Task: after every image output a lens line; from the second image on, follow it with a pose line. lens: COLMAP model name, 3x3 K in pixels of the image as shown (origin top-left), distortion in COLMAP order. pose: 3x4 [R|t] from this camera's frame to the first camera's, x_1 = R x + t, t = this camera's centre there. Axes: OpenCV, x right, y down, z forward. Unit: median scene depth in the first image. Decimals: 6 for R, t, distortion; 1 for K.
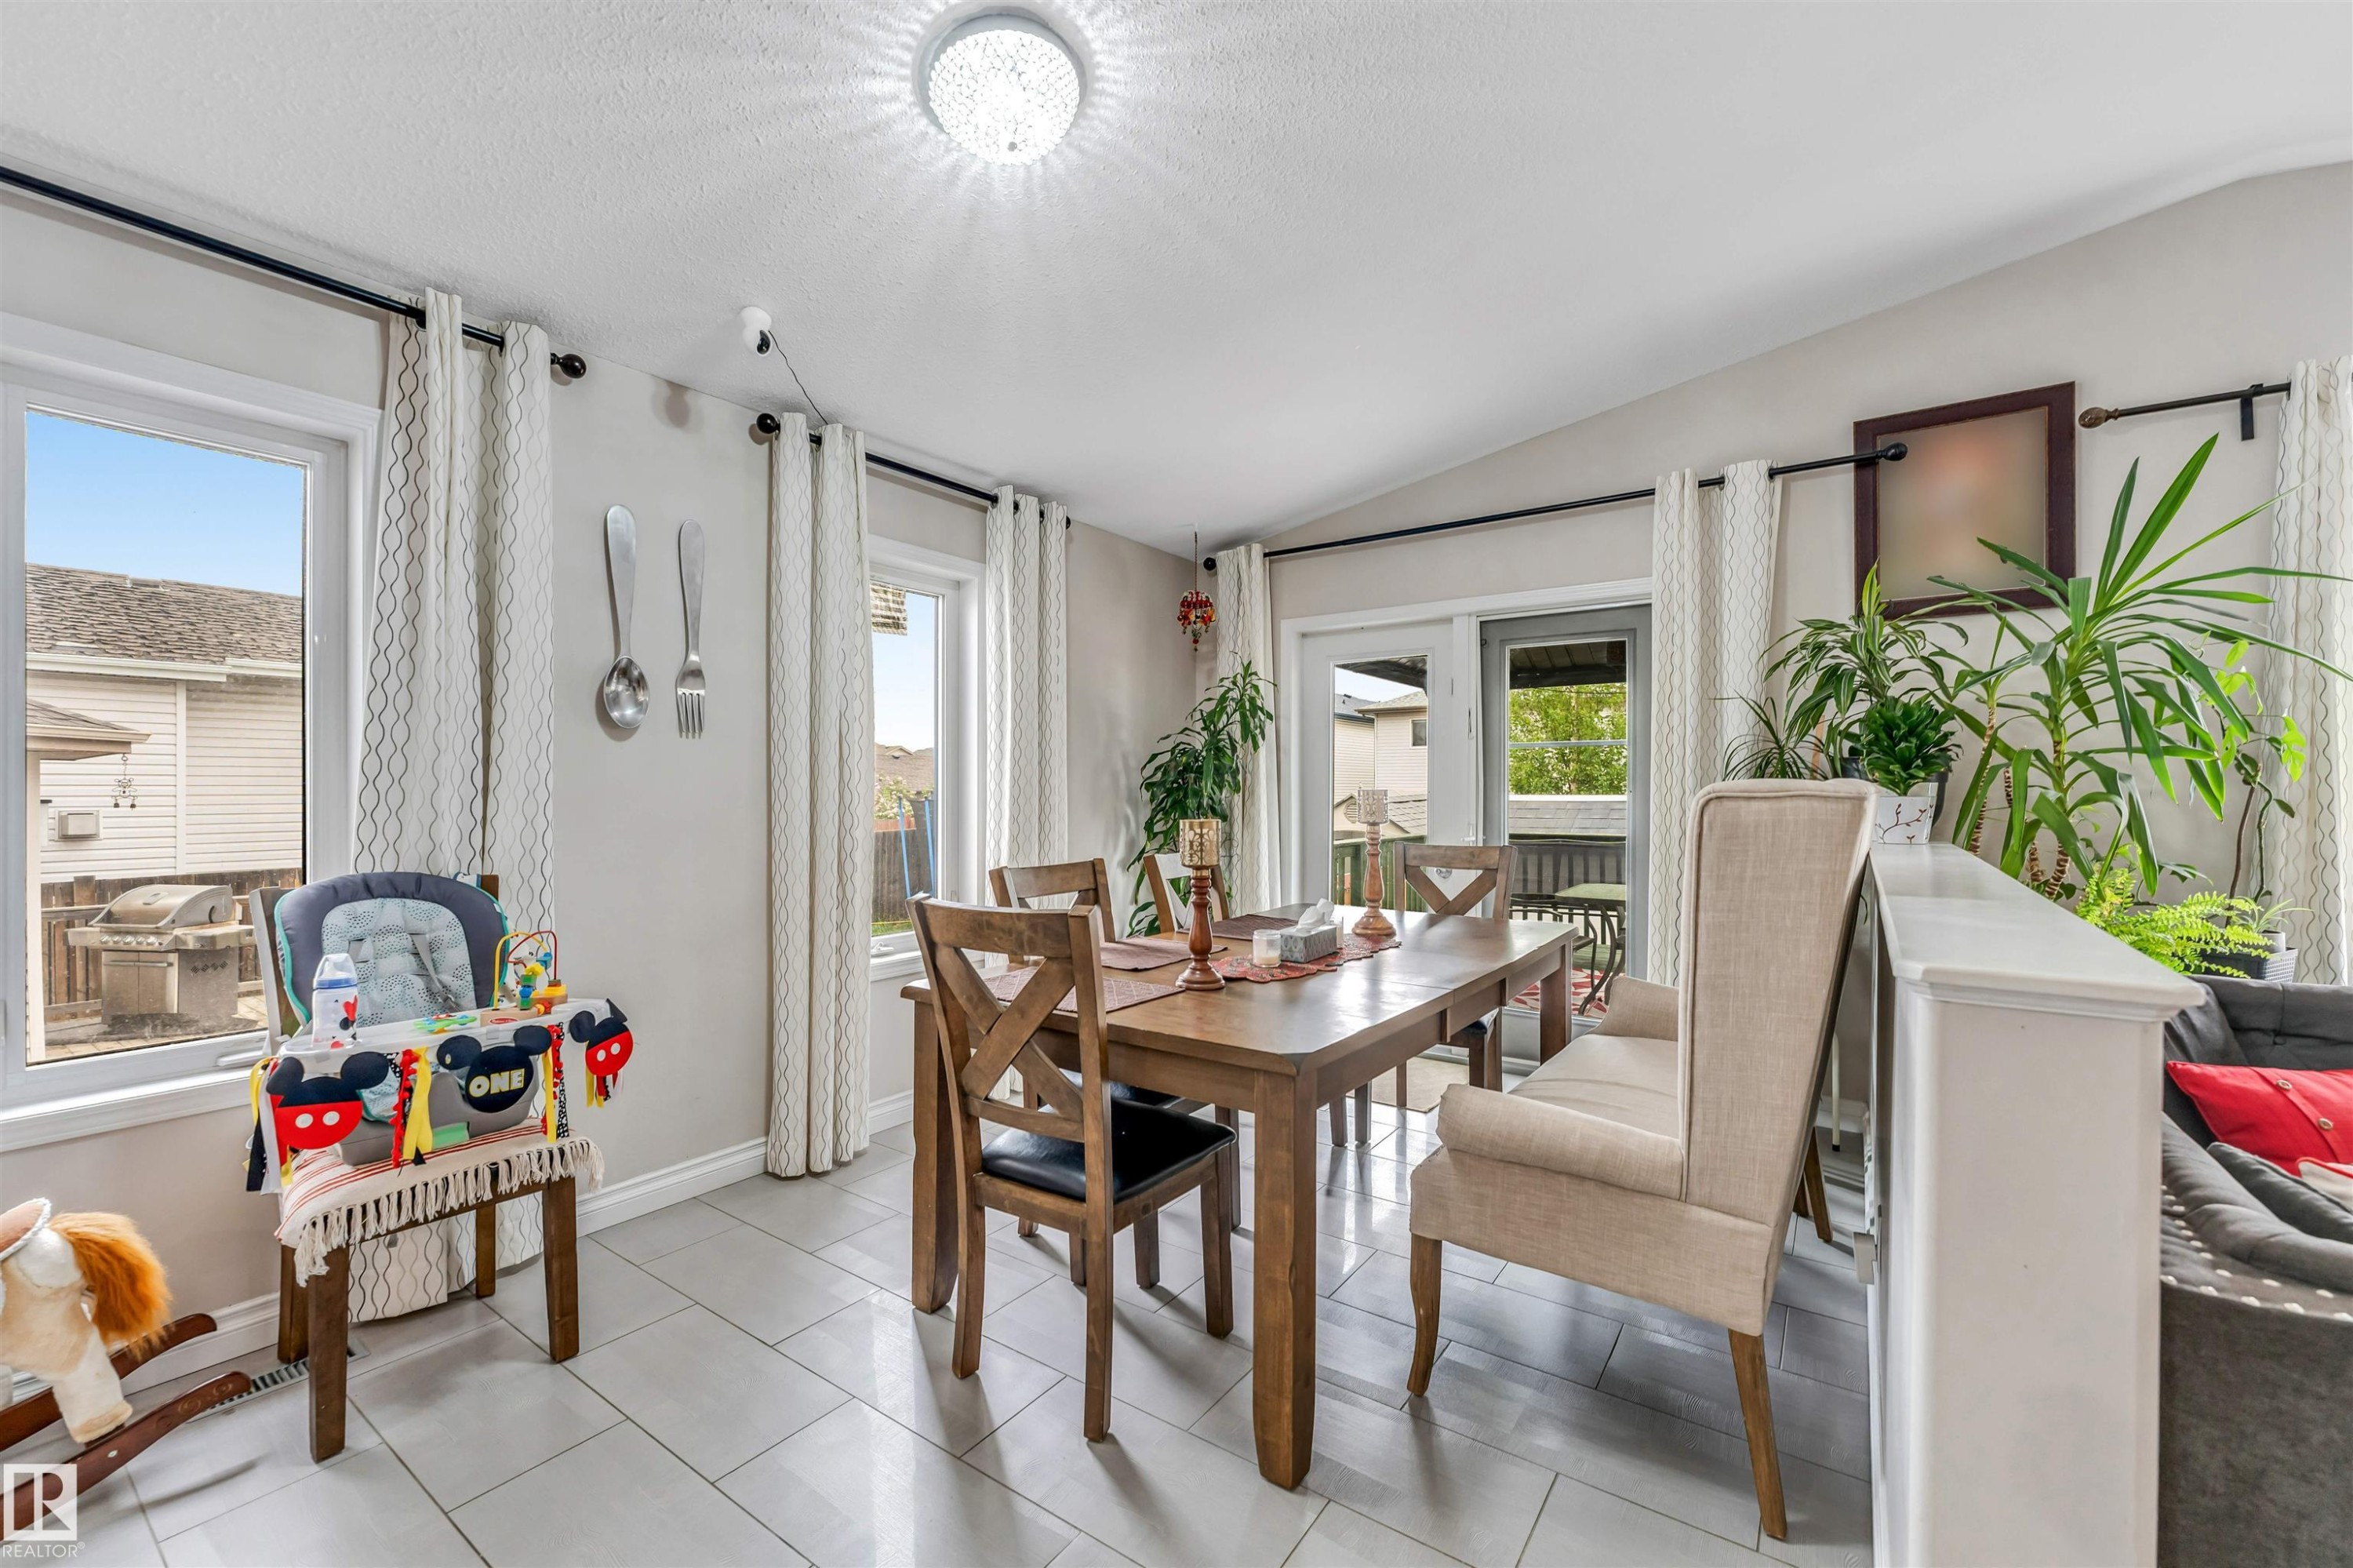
lens RADIAL K [[960.9, 0, 1167.3], [0, 960.9, 791.6], [0, 0, 1]] dist [-0.002635, 0.000194]
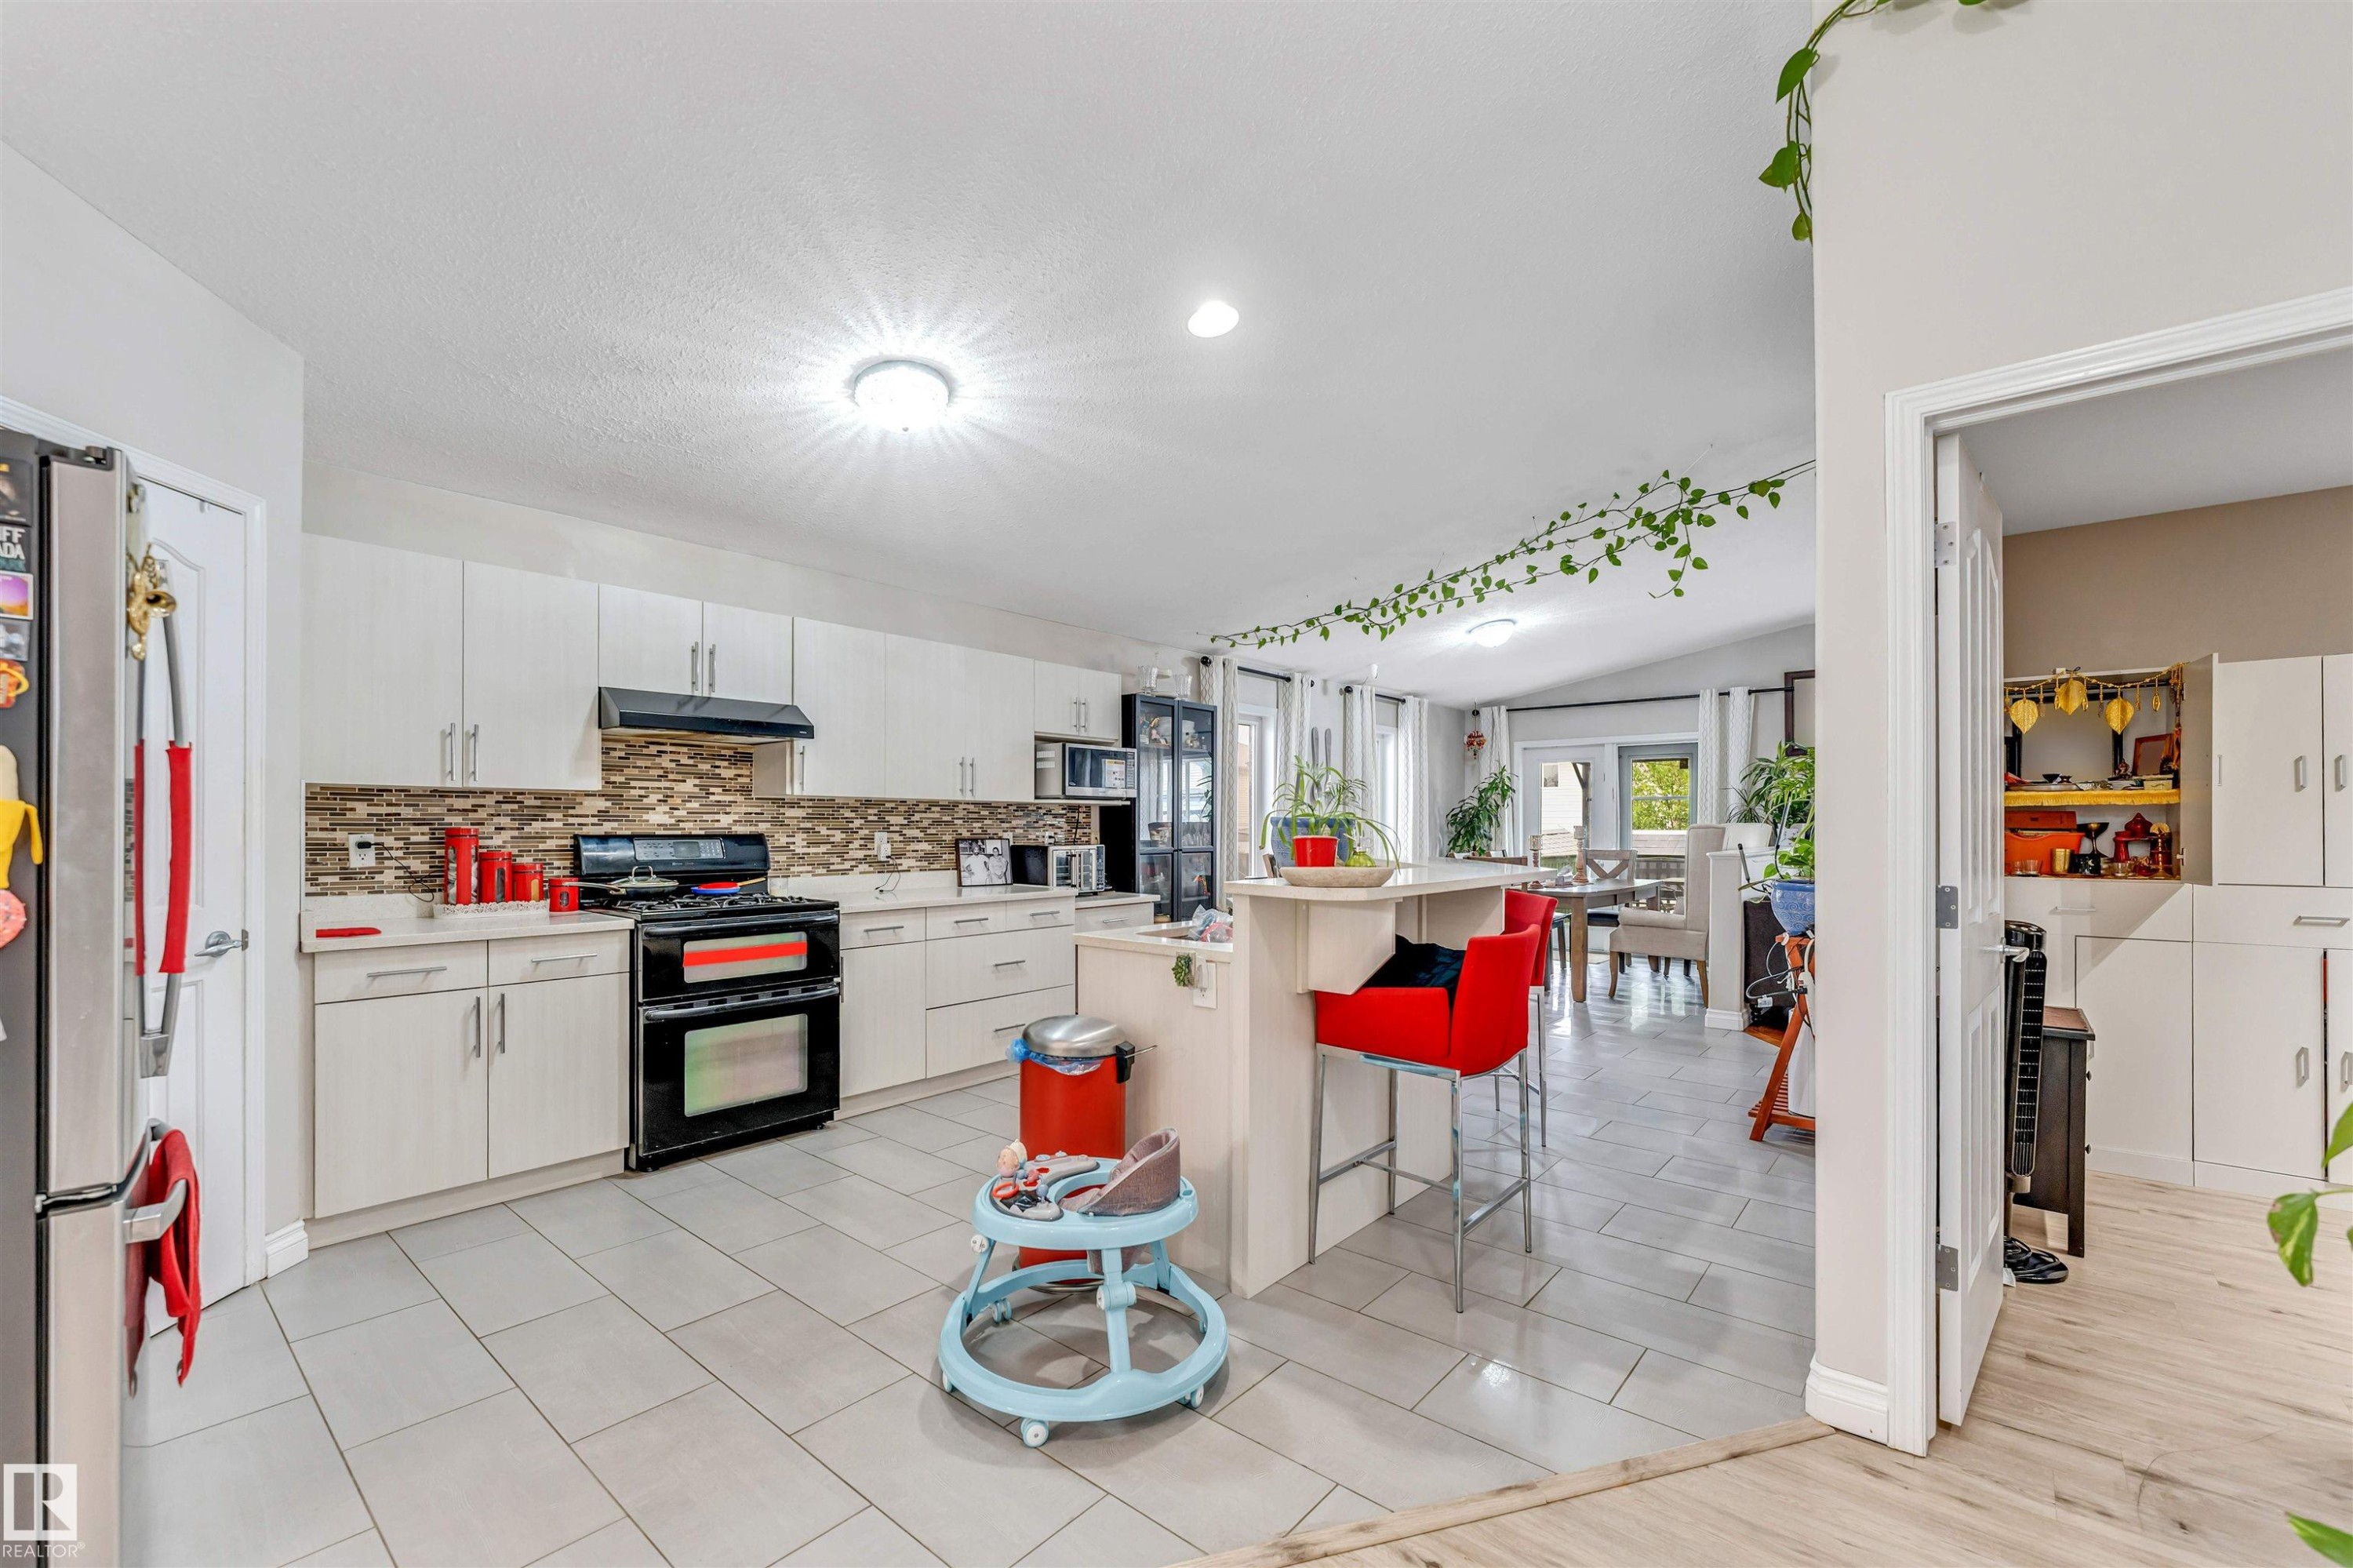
lens RADIAL K [[960.9, 0, 1163.8], [0, 960.9, 819.4], [0, 0, 1]] dist [-0.002635, 0.000194]
pose [[0.995243, 0.001878, -0.097406, -0.752457], [-0.002661, 0.999965, -0.007907, 0.005633], [0.097388, 0.008128, 0.995213, -1.949738]]
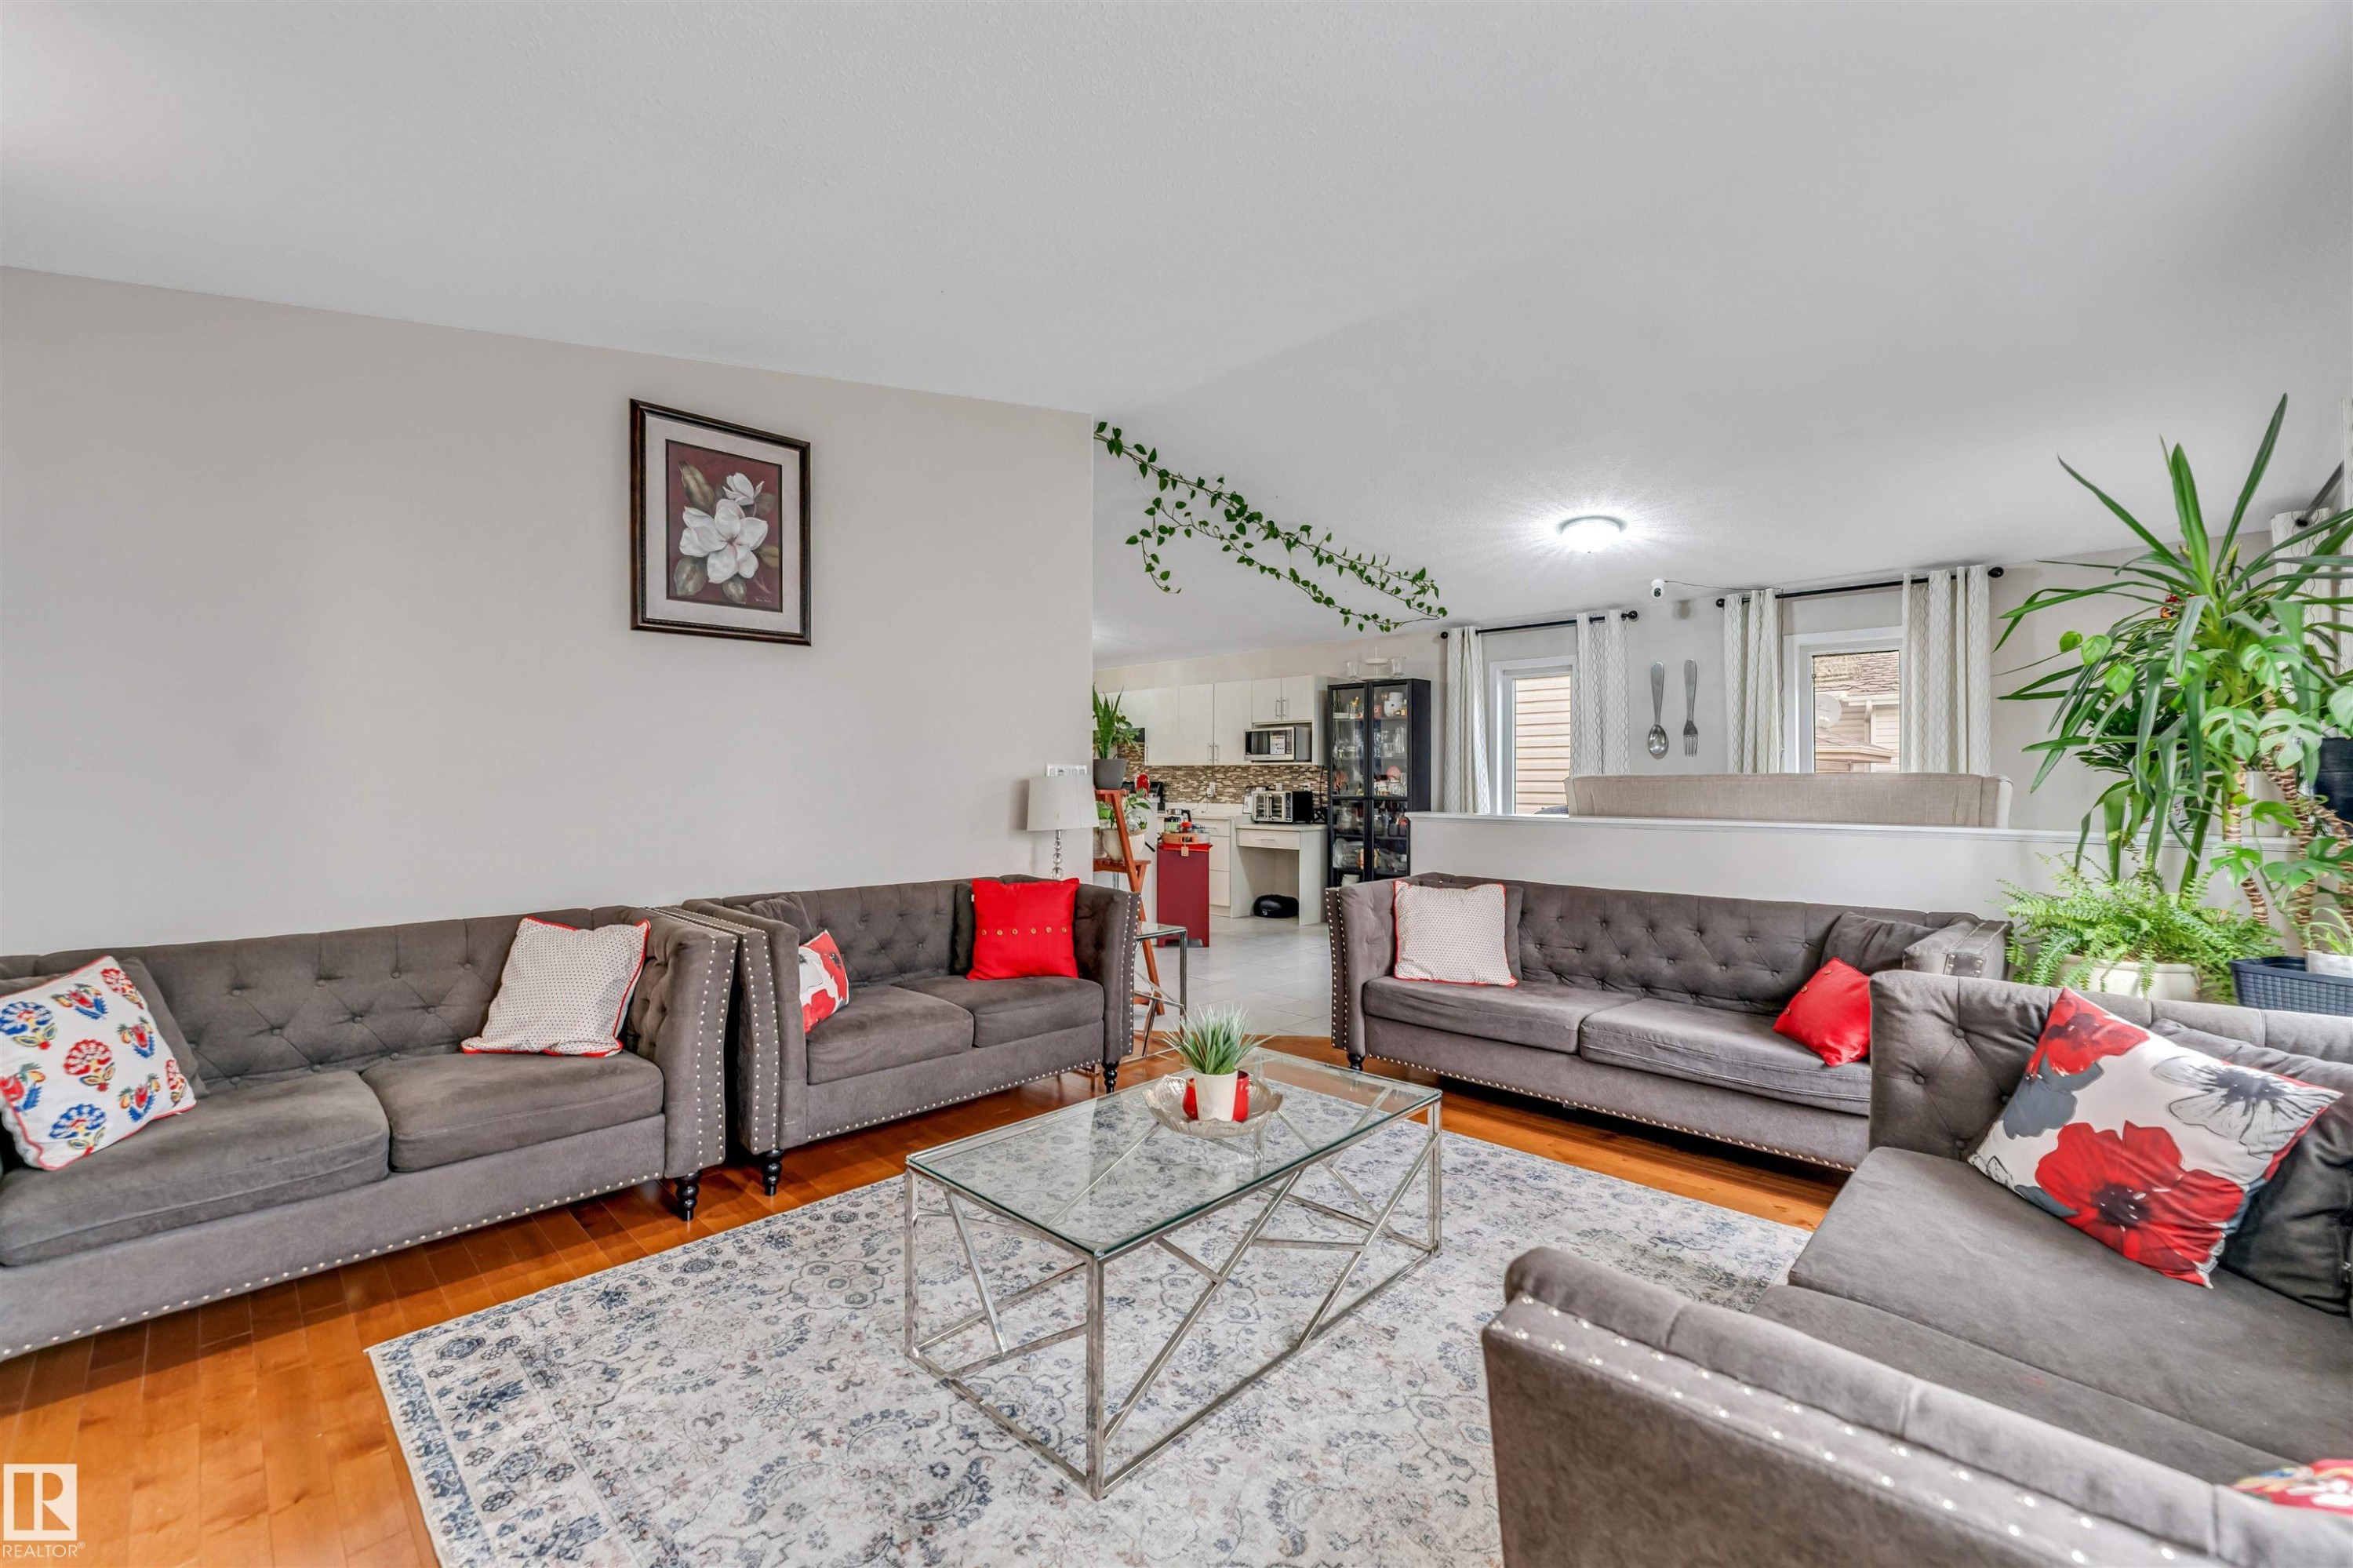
lens RADIAL K [[960.9, 0, 1164.3], [0, 960.9, 776.6], [0, 0, 1]] dist [-0.002635, 0.000194]
pose [[-0.161988, -0.003163, -0.986788, 2.179214], [-0.000645, 0.999995, -0.003099, 0.007972], [0.986793, 0.000135, -0.161989, 0.107301]]
